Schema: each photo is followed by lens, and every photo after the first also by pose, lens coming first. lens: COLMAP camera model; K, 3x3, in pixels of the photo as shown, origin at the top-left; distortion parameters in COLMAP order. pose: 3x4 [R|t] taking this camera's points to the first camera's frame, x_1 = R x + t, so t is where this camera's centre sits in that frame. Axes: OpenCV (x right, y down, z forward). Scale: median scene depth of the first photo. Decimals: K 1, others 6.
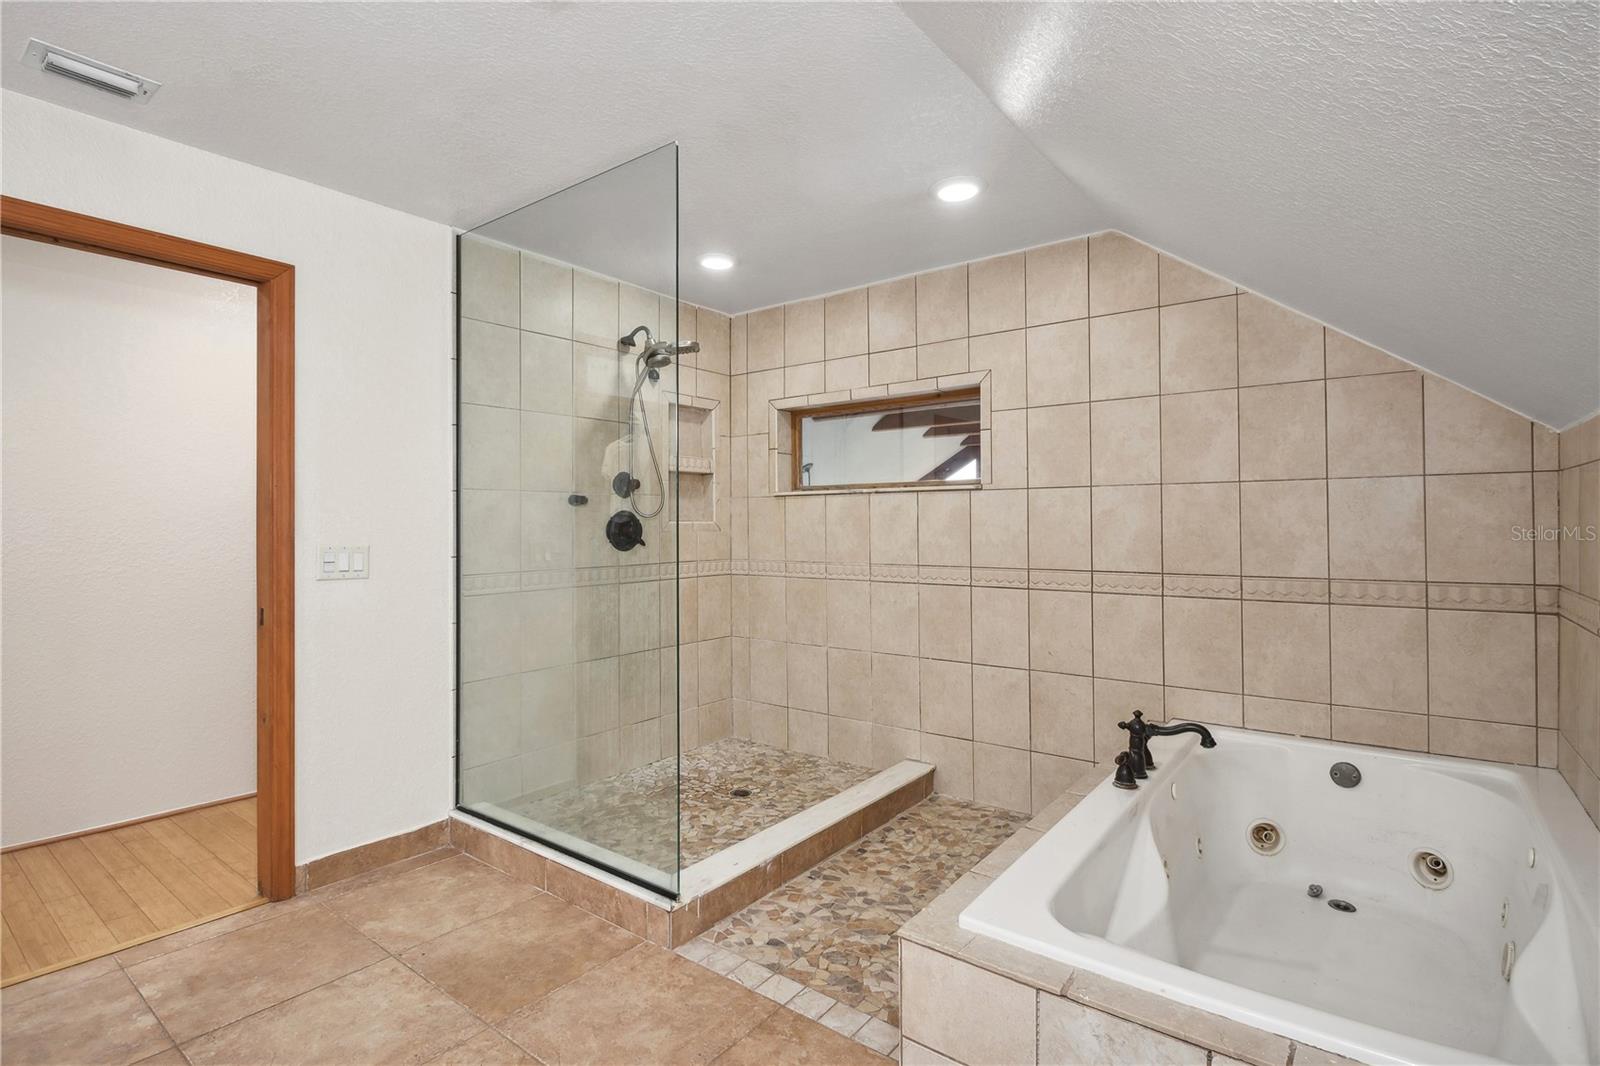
lens RADIAL K [[763.9, 0, 822.6], [0, 763.9, 527.9], [0, 0, 1]] dist [0.001370, 0.000048]
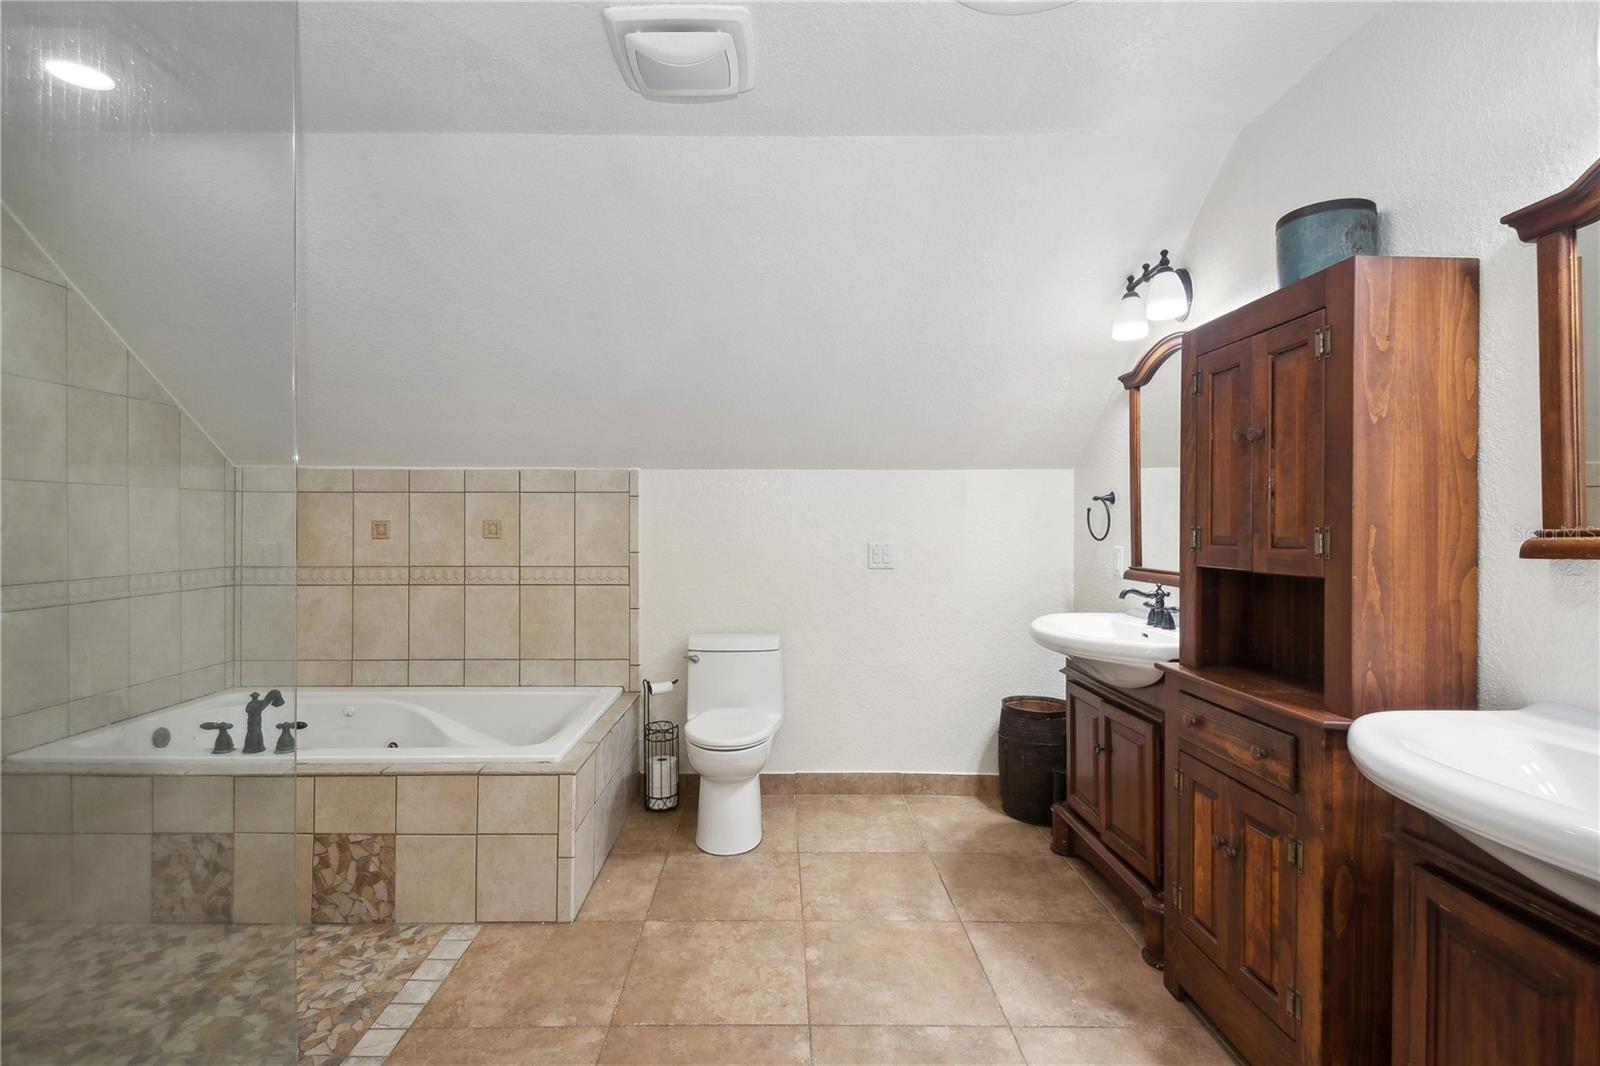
lens RADIAL K [[763.9, 0, 822.6], [0, 763.9, 527.9], [0, 0, 1]] dist [0.001370, 0.000048]
pose [[-0.643807, -0.003807, 0.765178, -1.037068], [-0.003456, 0.999992, 0.002068, -0.010994], [-0.765180, -0.001313, -0.643815, 1.127238]]
